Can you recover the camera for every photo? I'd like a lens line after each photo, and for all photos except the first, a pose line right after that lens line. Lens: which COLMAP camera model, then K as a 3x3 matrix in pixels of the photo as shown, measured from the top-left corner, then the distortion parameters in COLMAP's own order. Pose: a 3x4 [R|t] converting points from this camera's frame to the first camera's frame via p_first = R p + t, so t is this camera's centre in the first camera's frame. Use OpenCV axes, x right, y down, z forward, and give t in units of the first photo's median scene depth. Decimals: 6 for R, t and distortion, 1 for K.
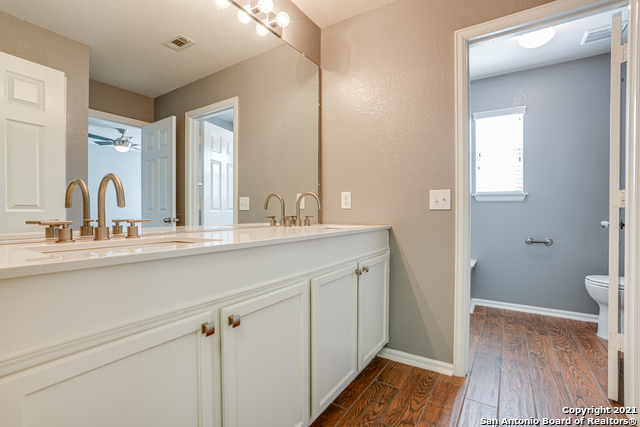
lens RADIAL K [[292.1, 0, 318.3], [0, 292.1, 215.7], [0, 0, 1]] dist [-0.015612, 0.001906]
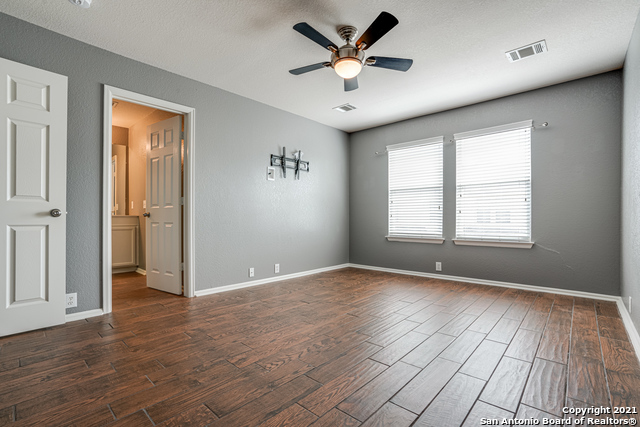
lens RADIAL K [[292.1, 0, 319.8], [0, 292.1, 216.1], [0, 0, 1]] dist [-0.015612, 0.001906]
pose [[0.987723, 0.002627, -0.156194, 2.633511], [-0.004425, 0.999928, -0.011163, 0.077044], [0.156154, 0.011717, 0.987663, -1.374028]]
